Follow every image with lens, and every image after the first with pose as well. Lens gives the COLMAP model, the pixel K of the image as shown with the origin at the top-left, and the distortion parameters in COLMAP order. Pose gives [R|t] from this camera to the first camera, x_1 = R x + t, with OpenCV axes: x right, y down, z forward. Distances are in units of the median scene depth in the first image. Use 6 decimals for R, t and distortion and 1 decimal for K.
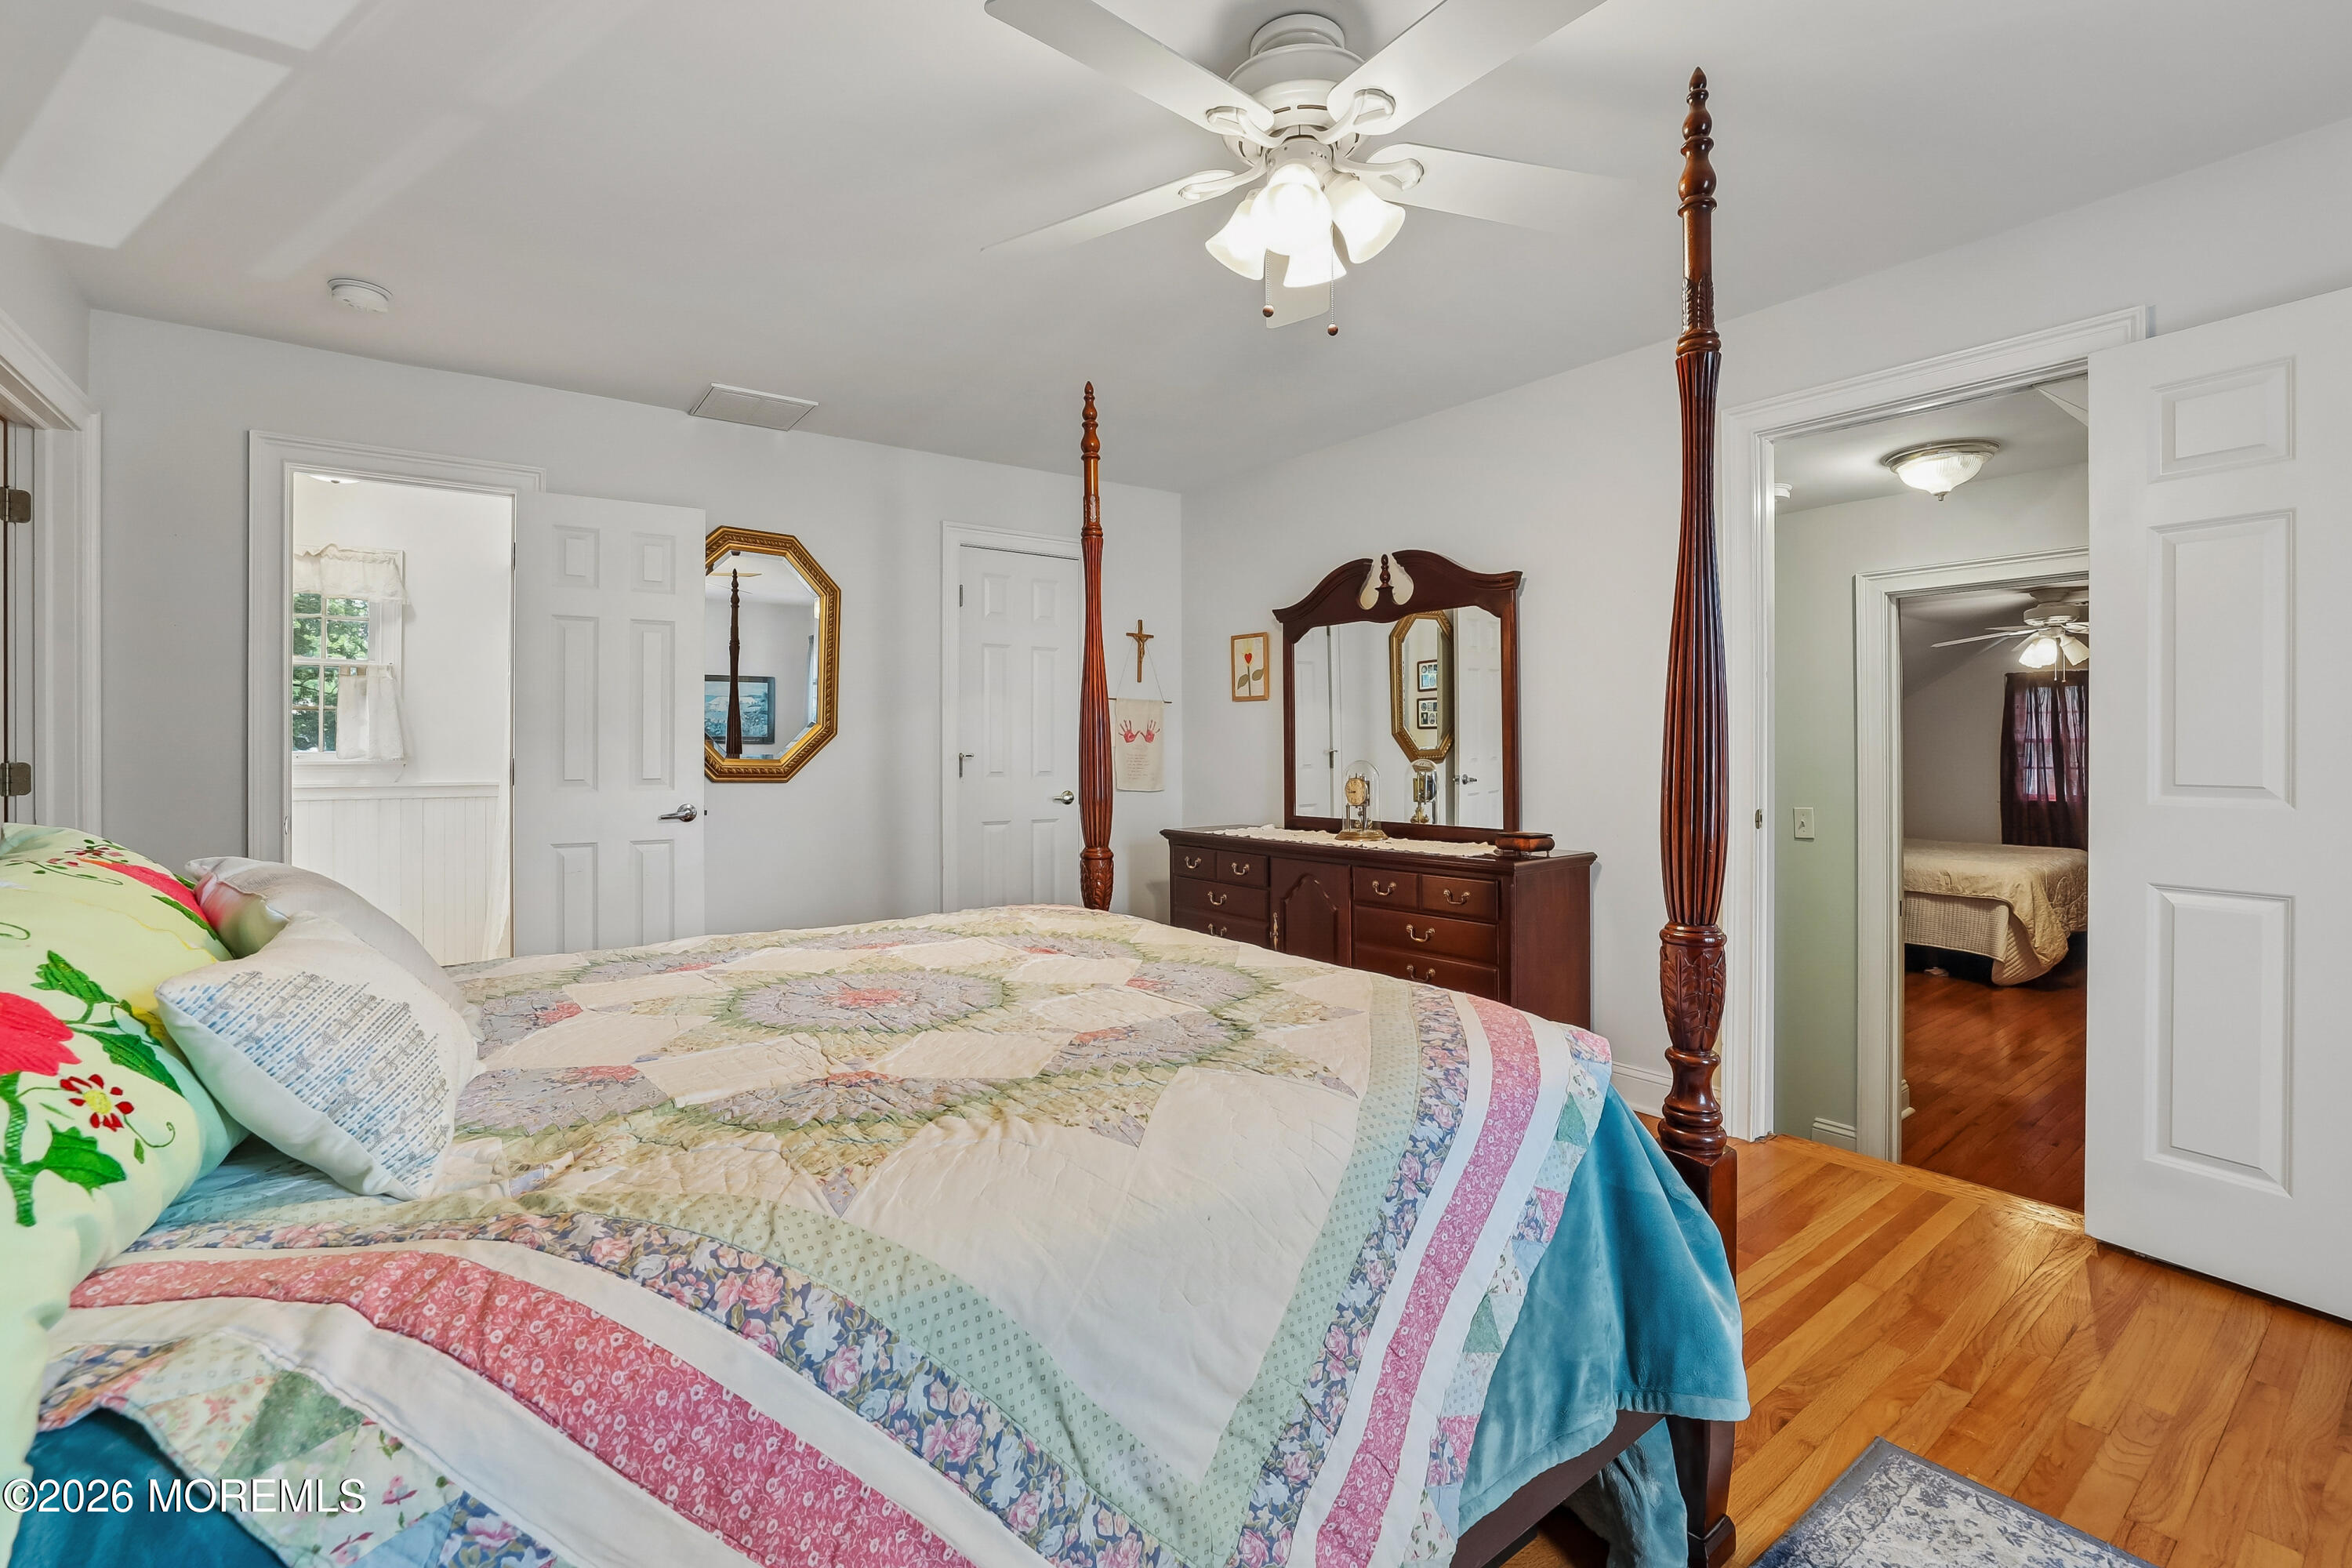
lens RADIAL K [[1026.5, 0, 1178.8], [0, 1026.5, 747.3], [0, 0, 1]] dist [-0.031160, 0.008948]
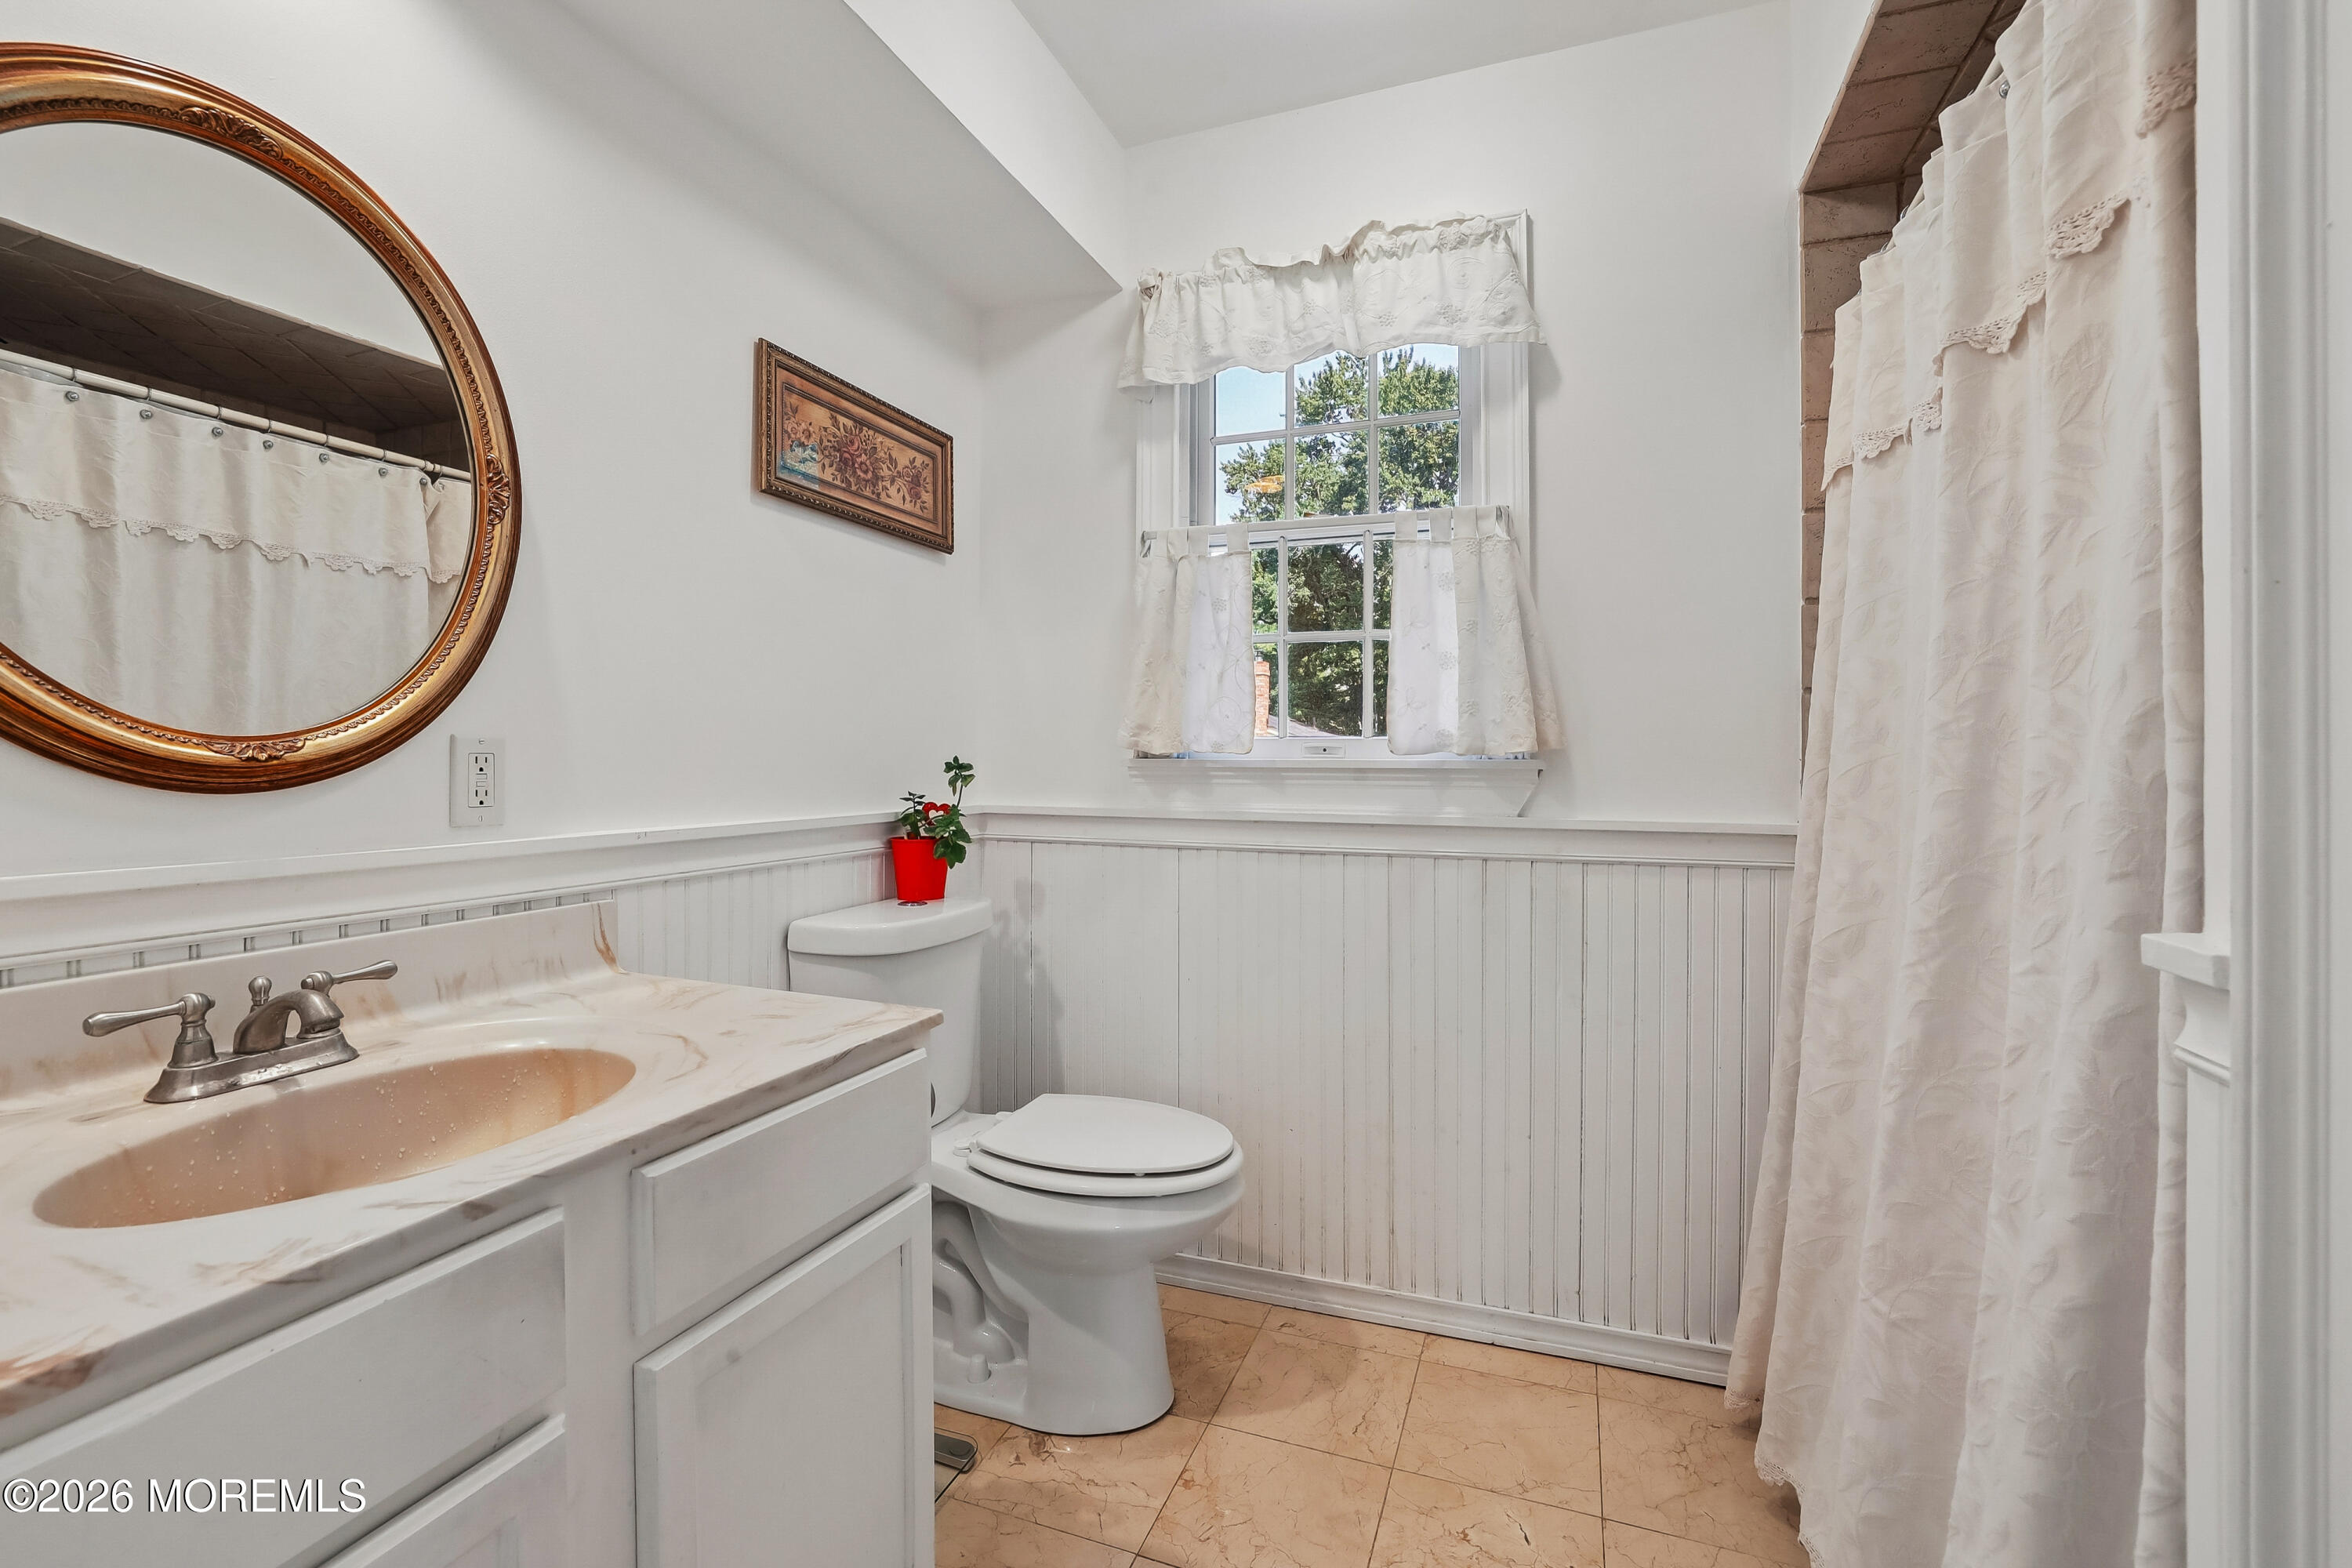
lens RADIAL K [[1026.5, 0, 1173.1], [0, 1026.5, 780.8], [0, 0, 1]] dist [-0.031160, 0.008948]
pose [[0.528437, -0.008806, -0.848927, -0.522460], [0.004051, 0.999961, -0.007852, 0.024697], [0.848963, 0.000711, 0.528452, 0.693718]]
